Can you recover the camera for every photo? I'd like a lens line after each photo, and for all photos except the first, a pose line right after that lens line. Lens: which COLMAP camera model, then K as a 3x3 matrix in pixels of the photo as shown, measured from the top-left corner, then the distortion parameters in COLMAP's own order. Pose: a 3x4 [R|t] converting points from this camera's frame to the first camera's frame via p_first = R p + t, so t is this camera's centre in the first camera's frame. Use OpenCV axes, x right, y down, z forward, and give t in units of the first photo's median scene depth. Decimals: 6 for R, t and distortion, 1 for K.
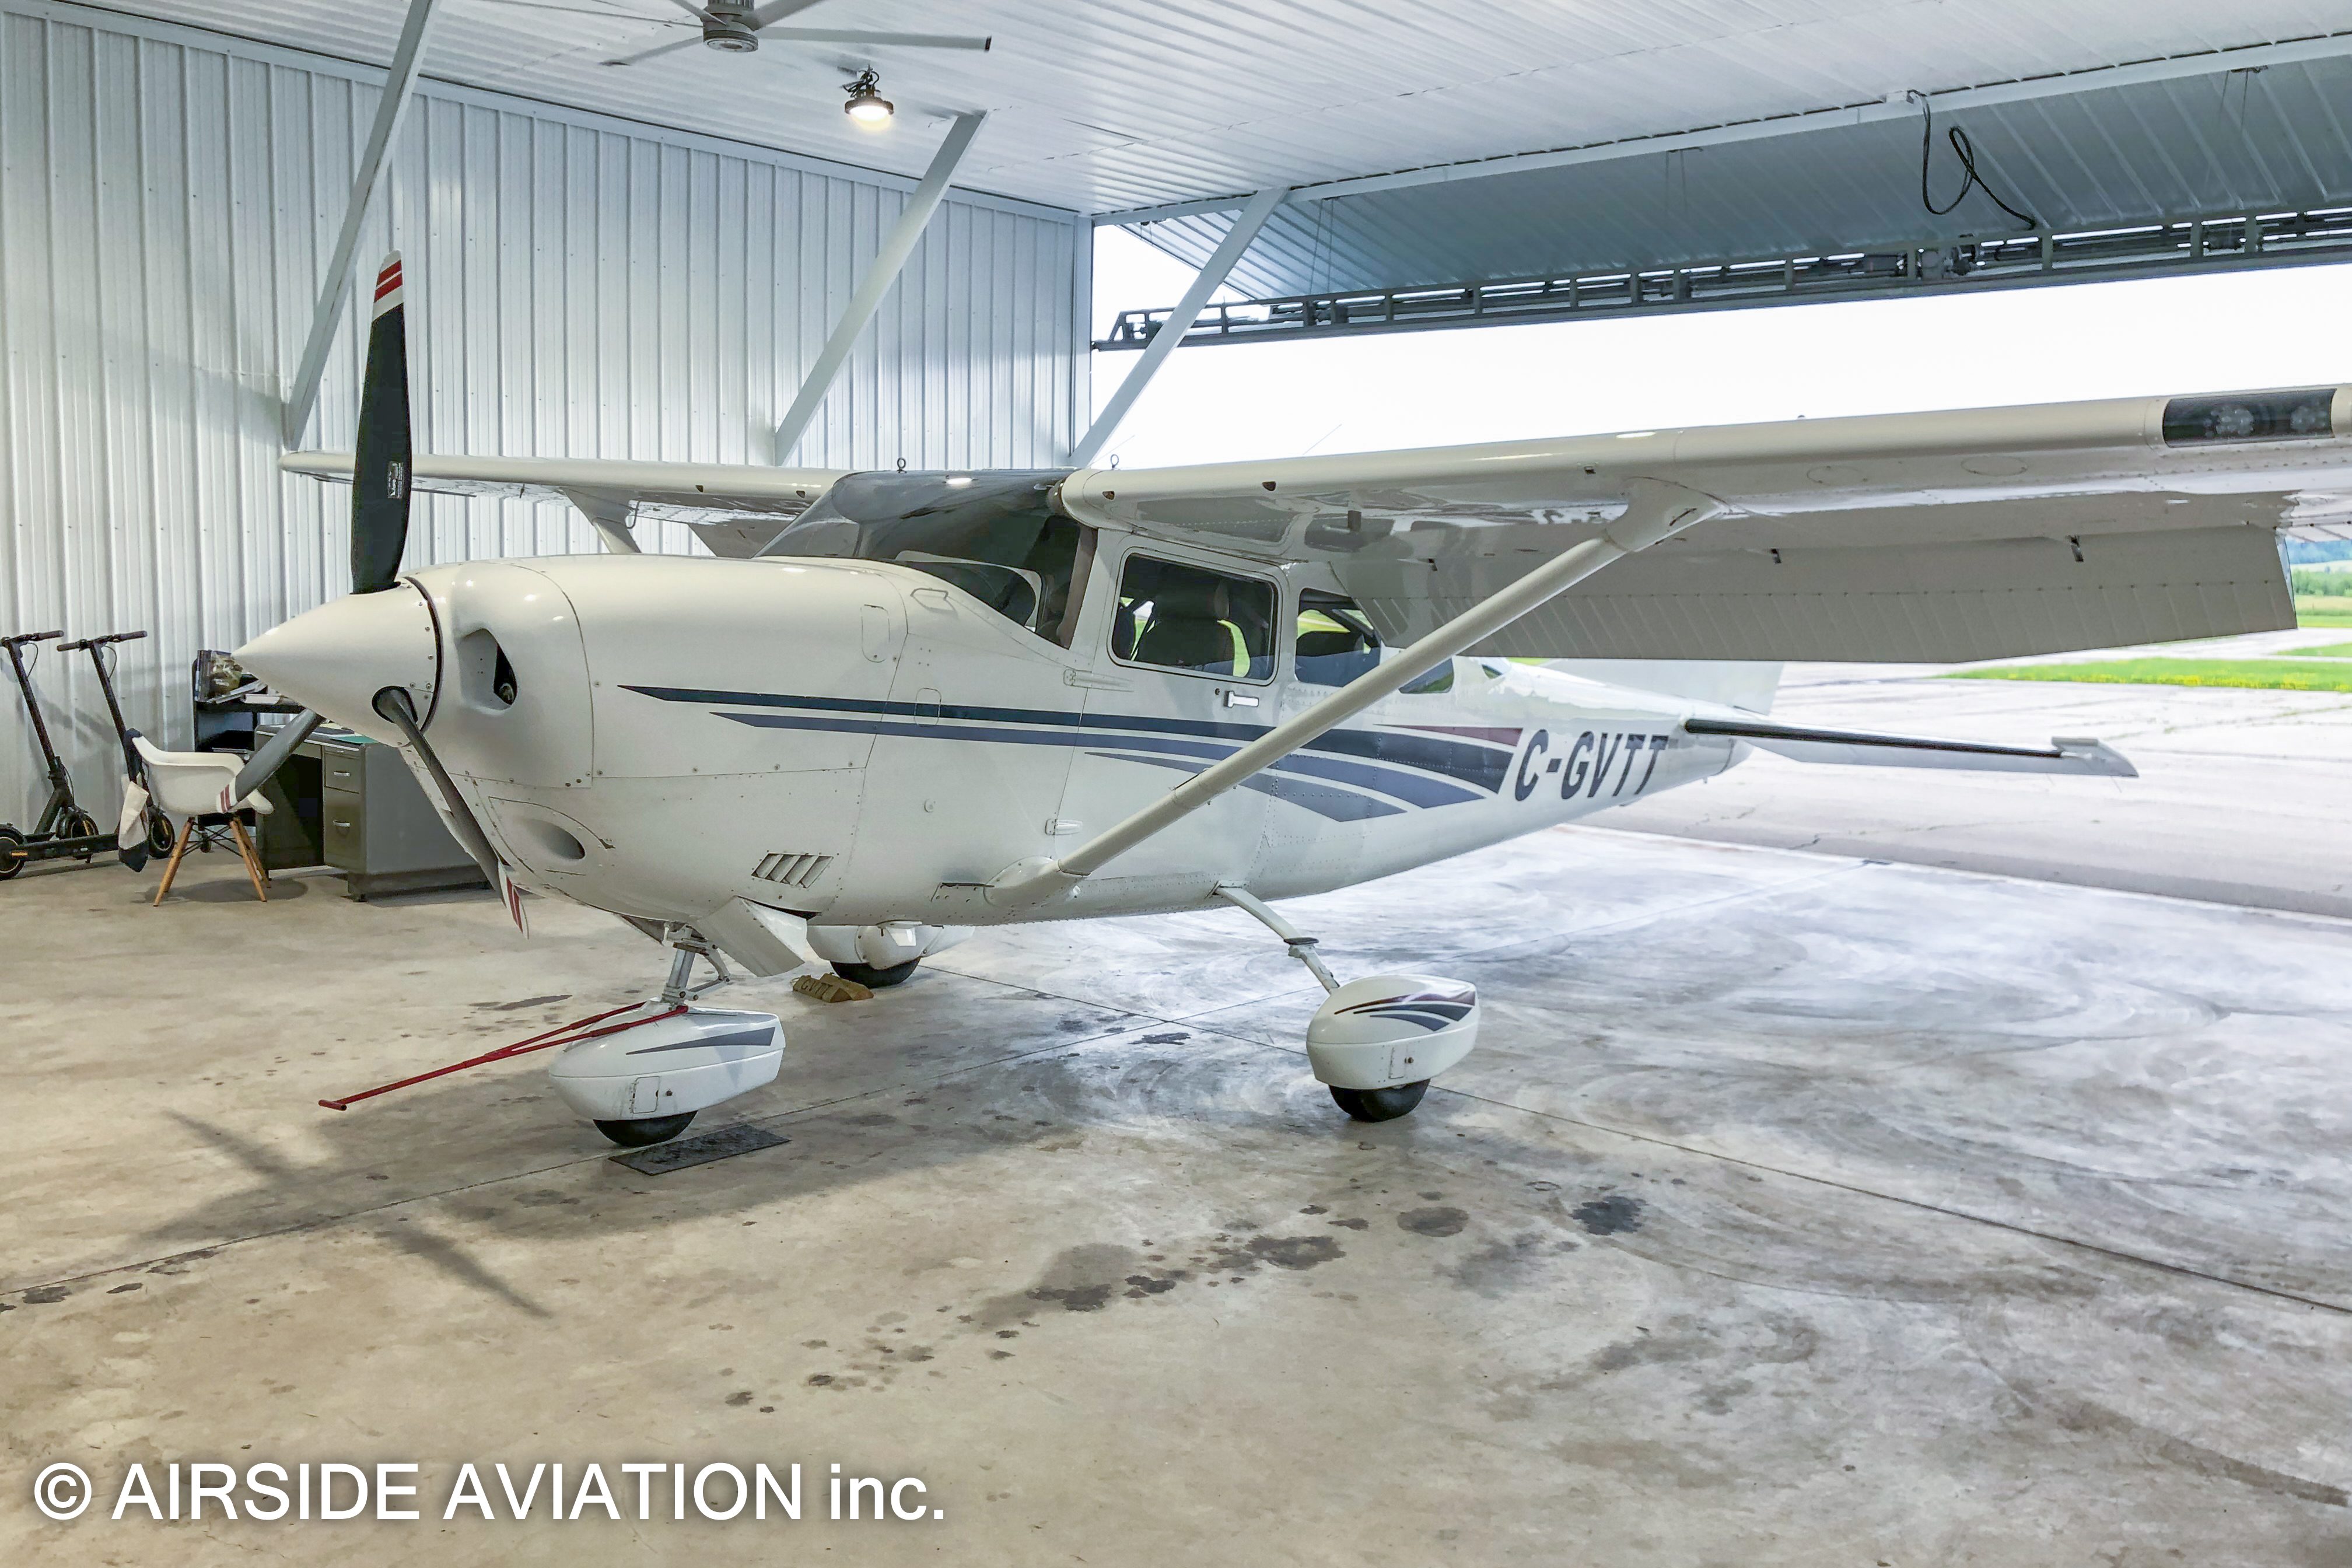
lens RADIAL K [[1949.4, 0, 1176.0], [0, 1949.4, 784.0], [0, 0, 1]] dist [0.004848, -0.015214]
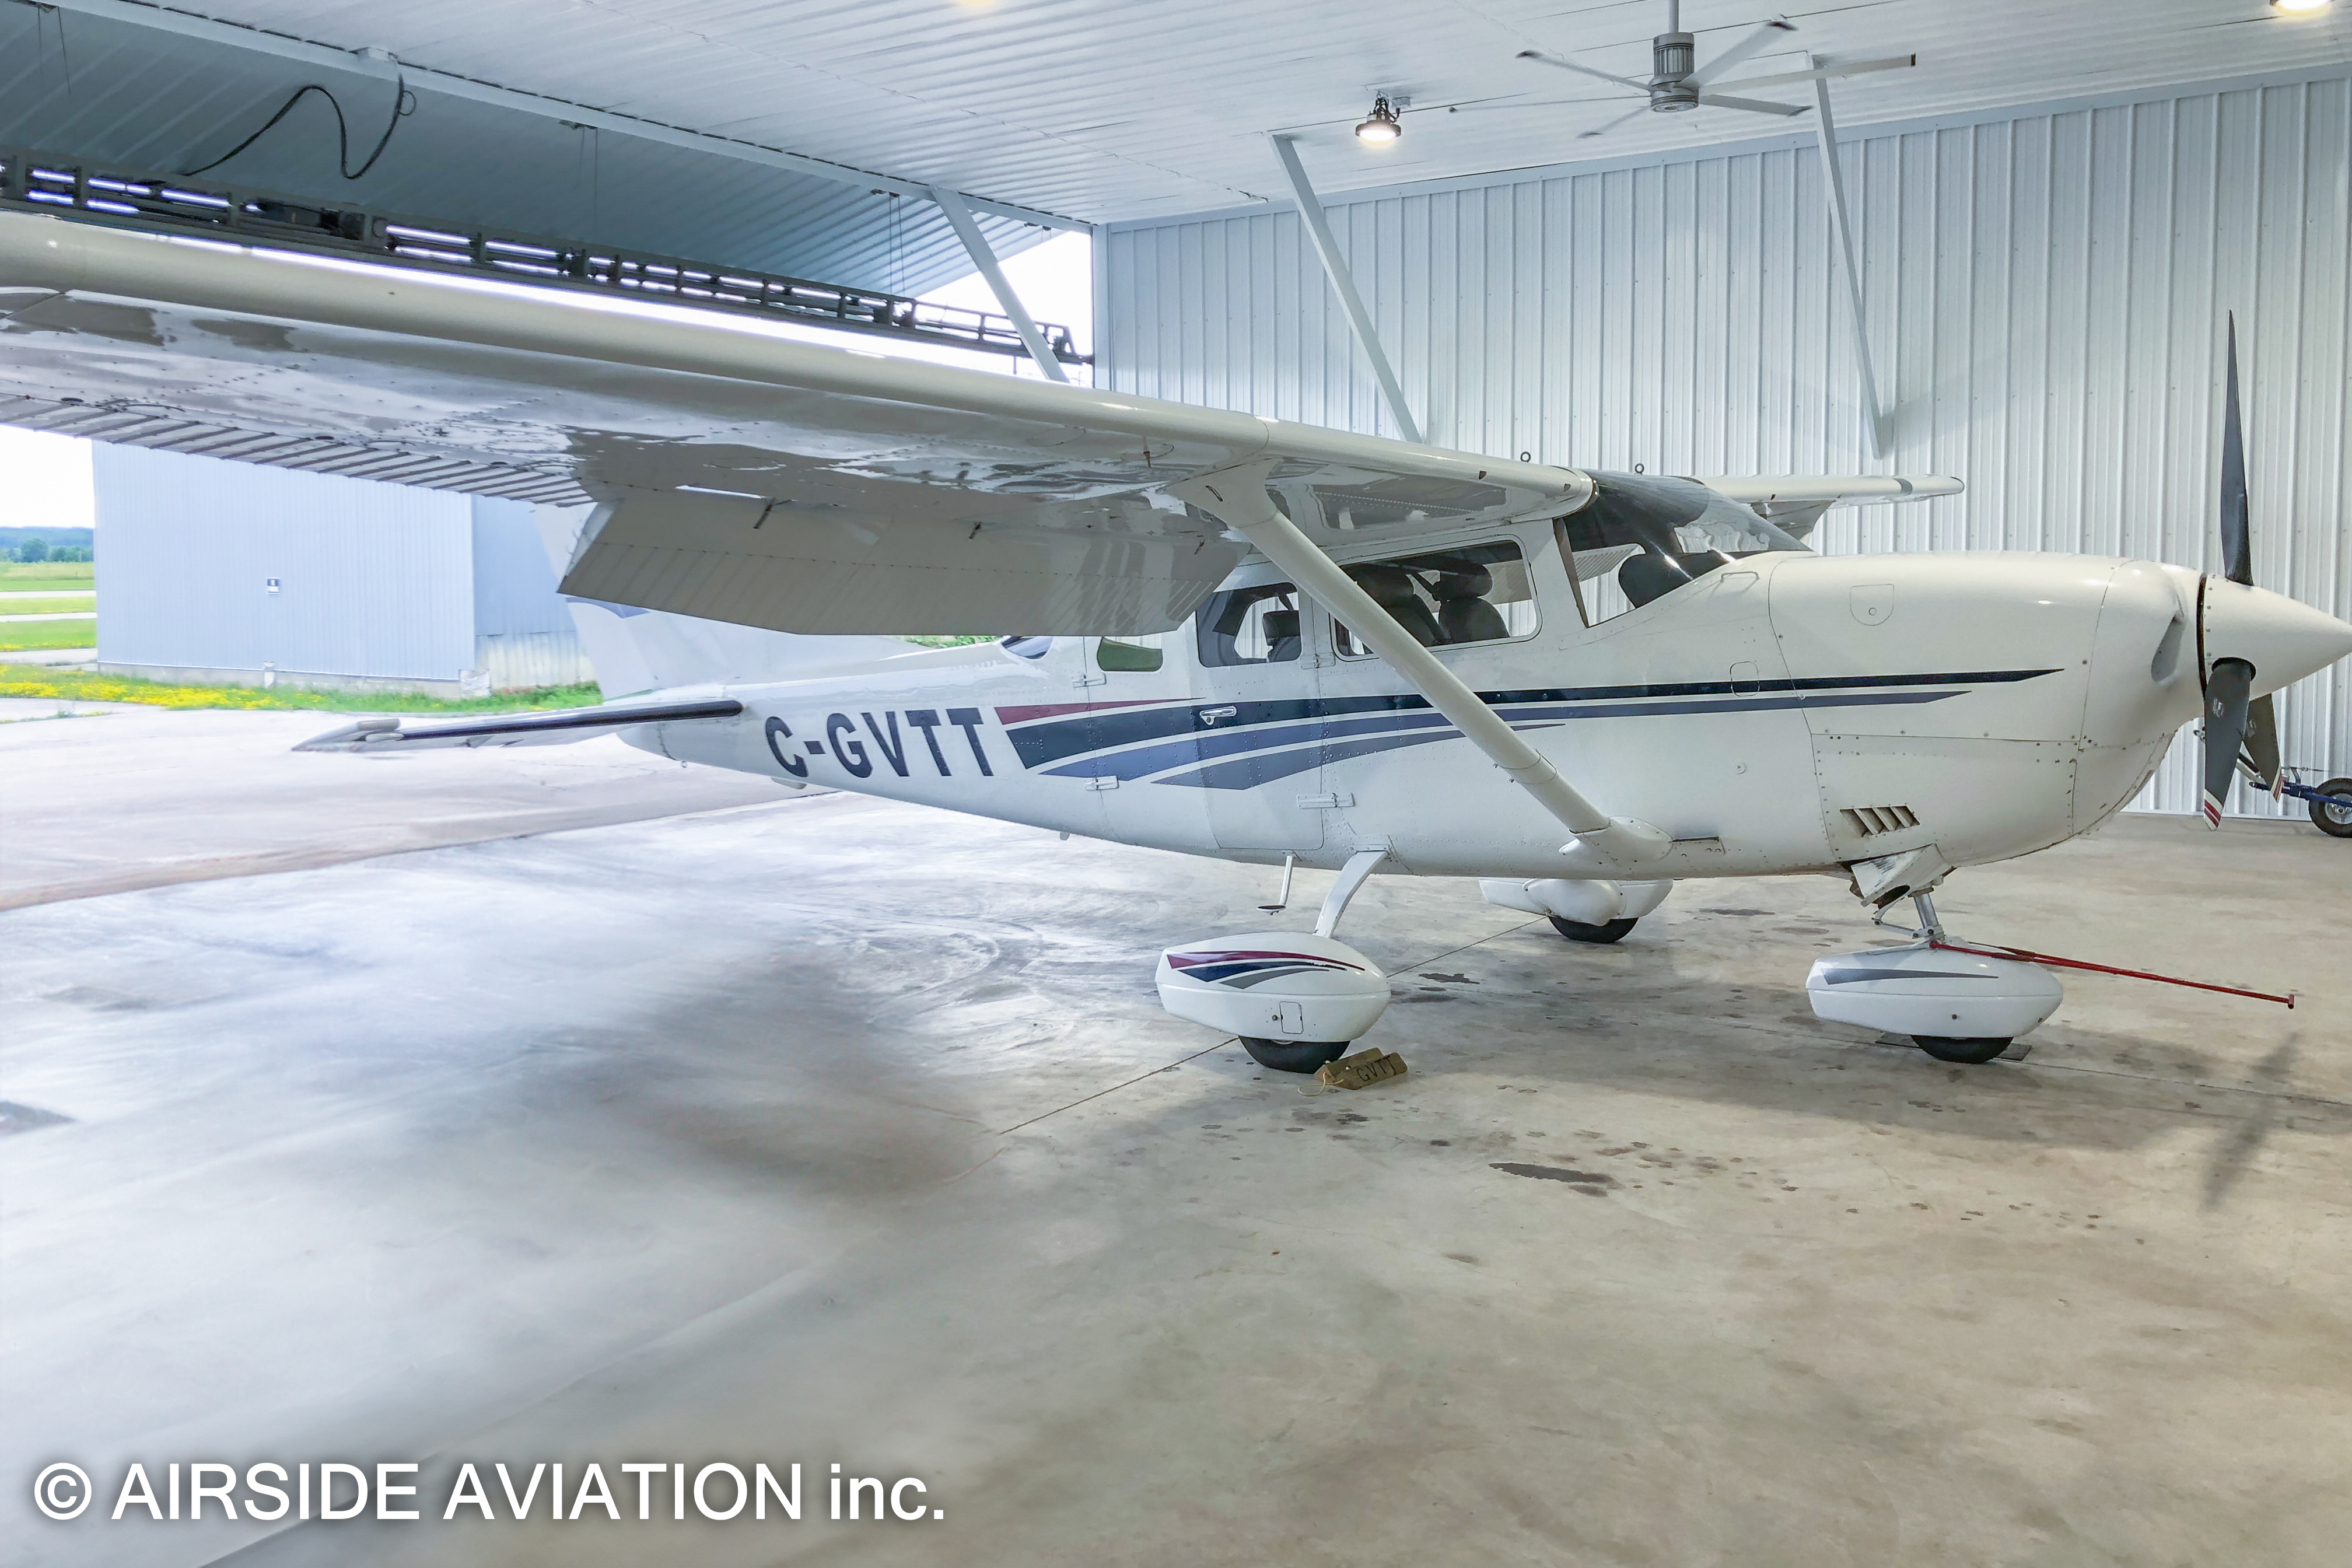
lens RADIAL K [[1915.5, 0, 1176.0], [0, 1915.5, 784.0], [0, 0, 1]] dist [0.031907, -0.009253]
pose [[-0.177691, -0.124251, 0.976211, -1.295087], [0.098980, 0.984710, 0.143349, -0.189459], [-0.979096, 0.122097, -0.162676, 1.626182]]
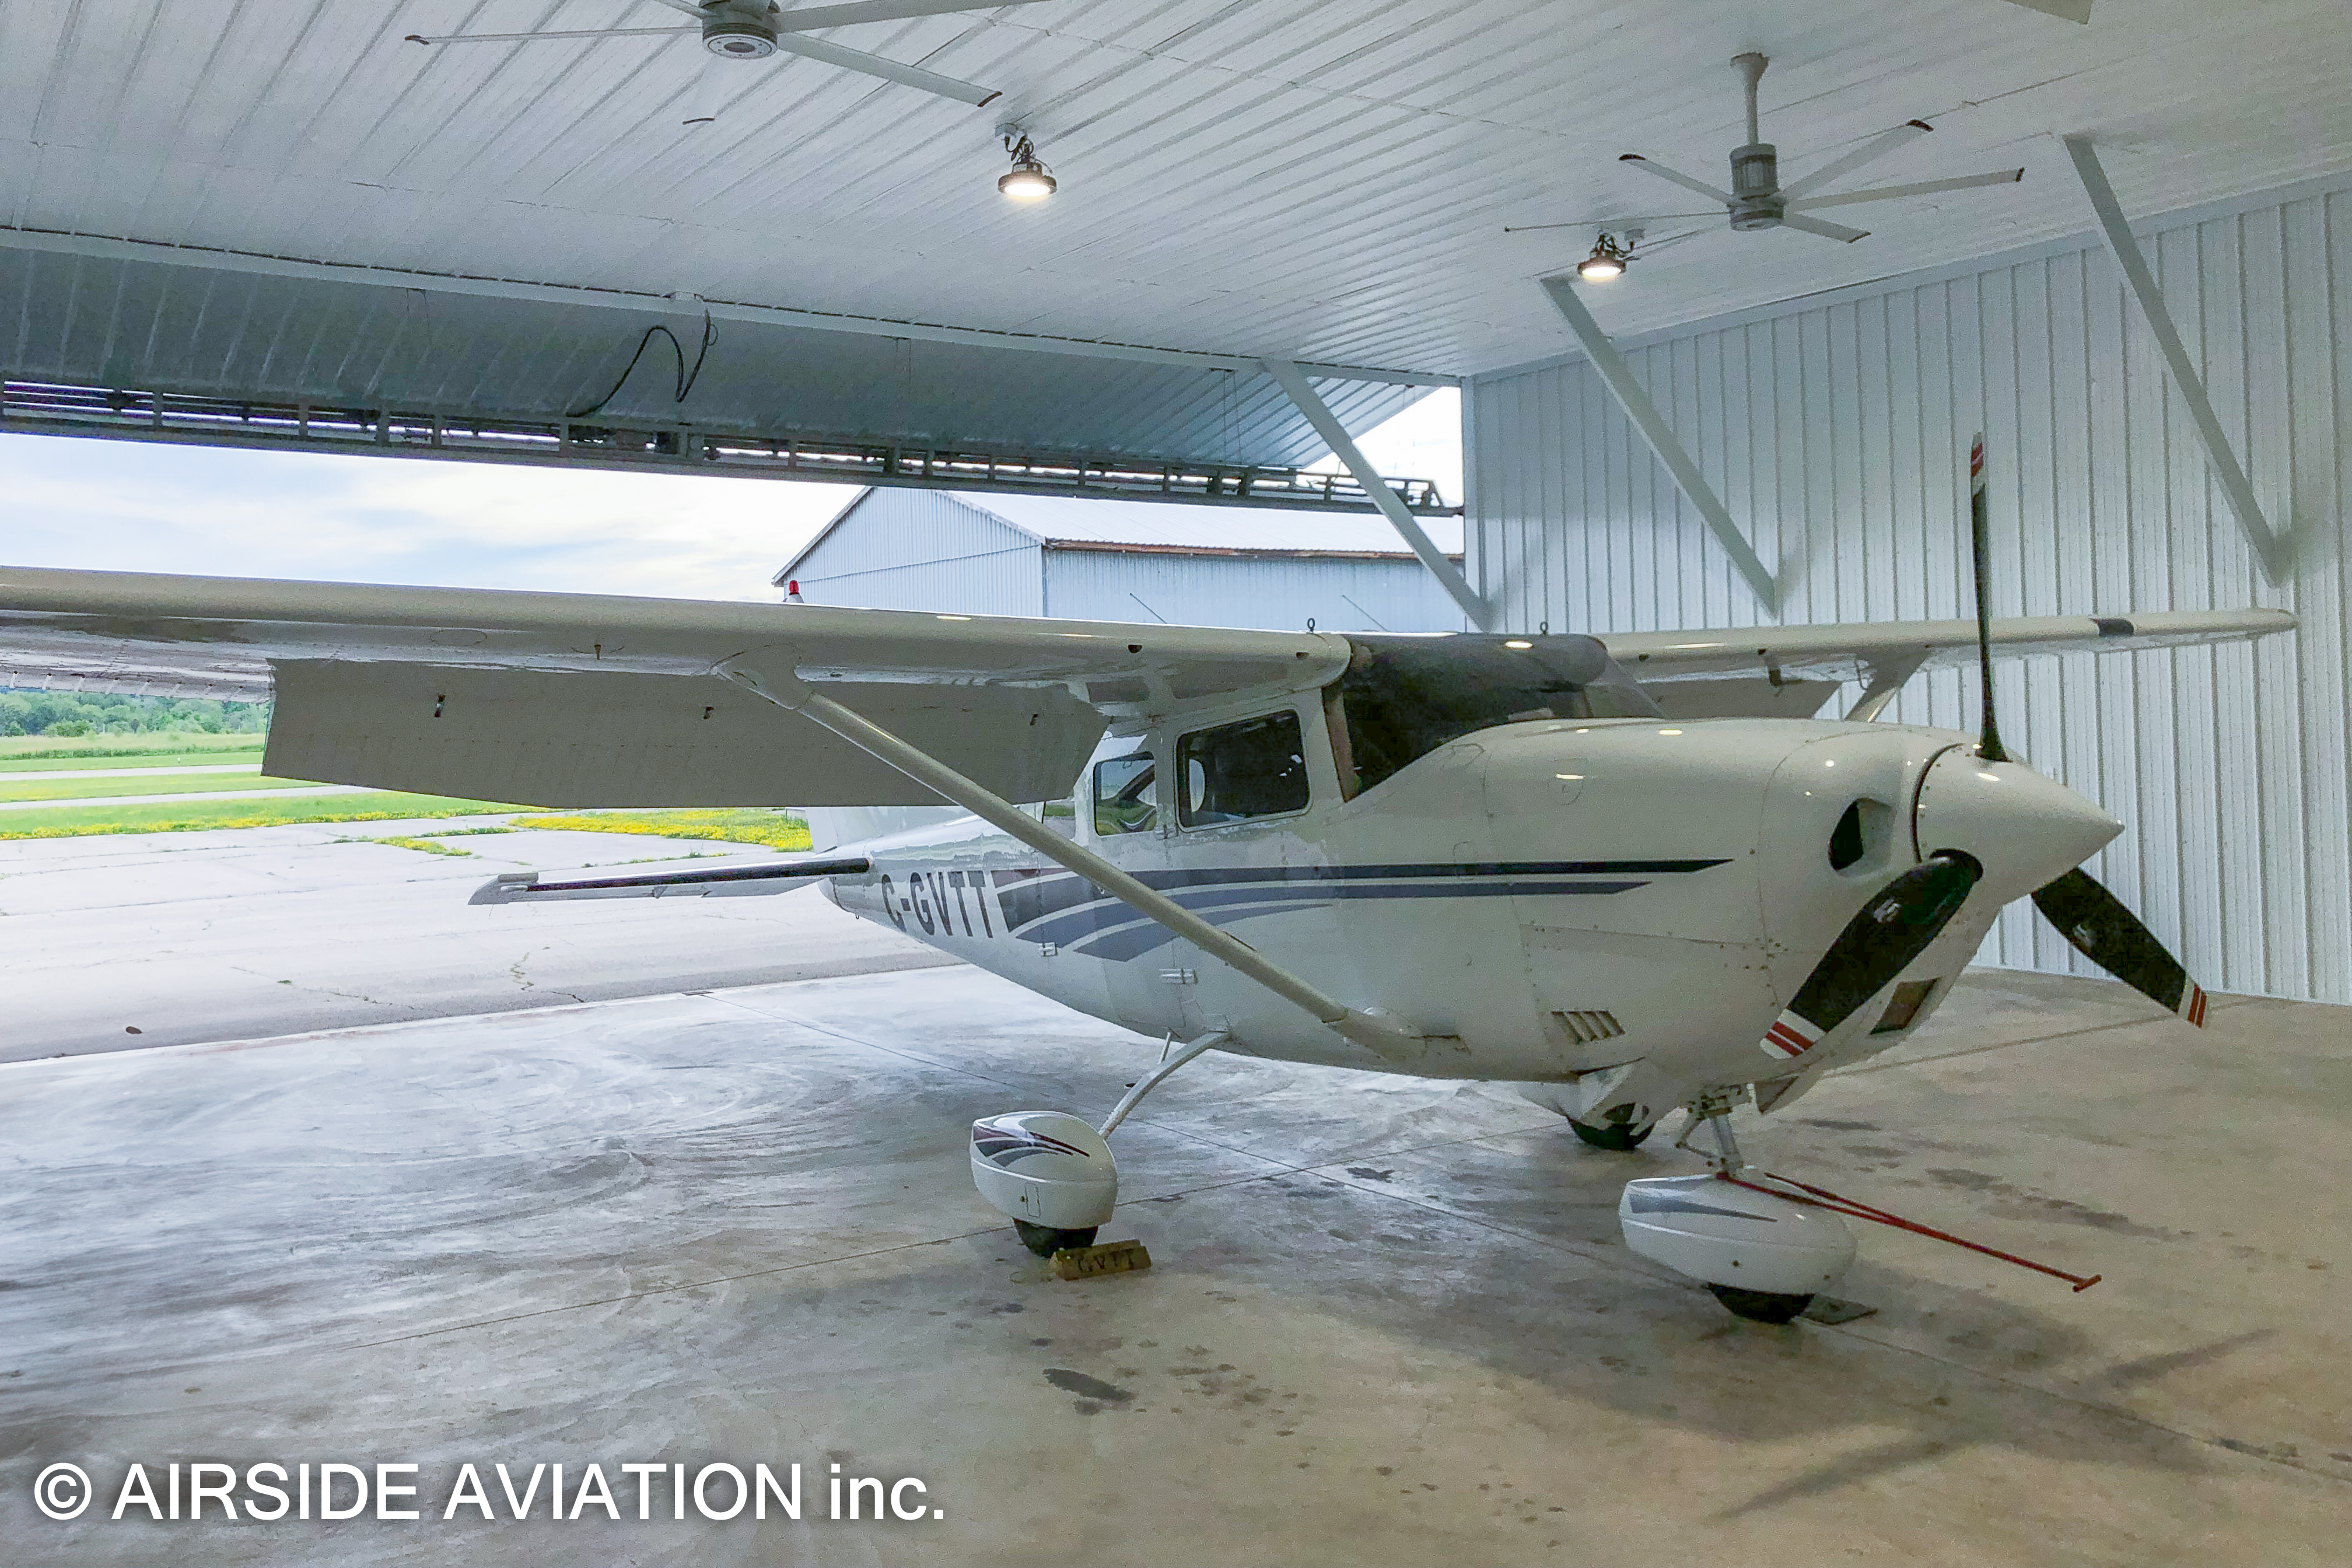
lens RADIAL K [[1949.4, 0, 1176.0], [0, 1949.4, 784.0], [0, 0, 1]] dist [0.004848, -0.015214]
pose [[0.222051, -0.050376, 0.973733, -1.286304], [0.115563, 0.992985, 0.025019, -0.142036], [-0.968163, 0.106972, 0.226314, 1.043584]]
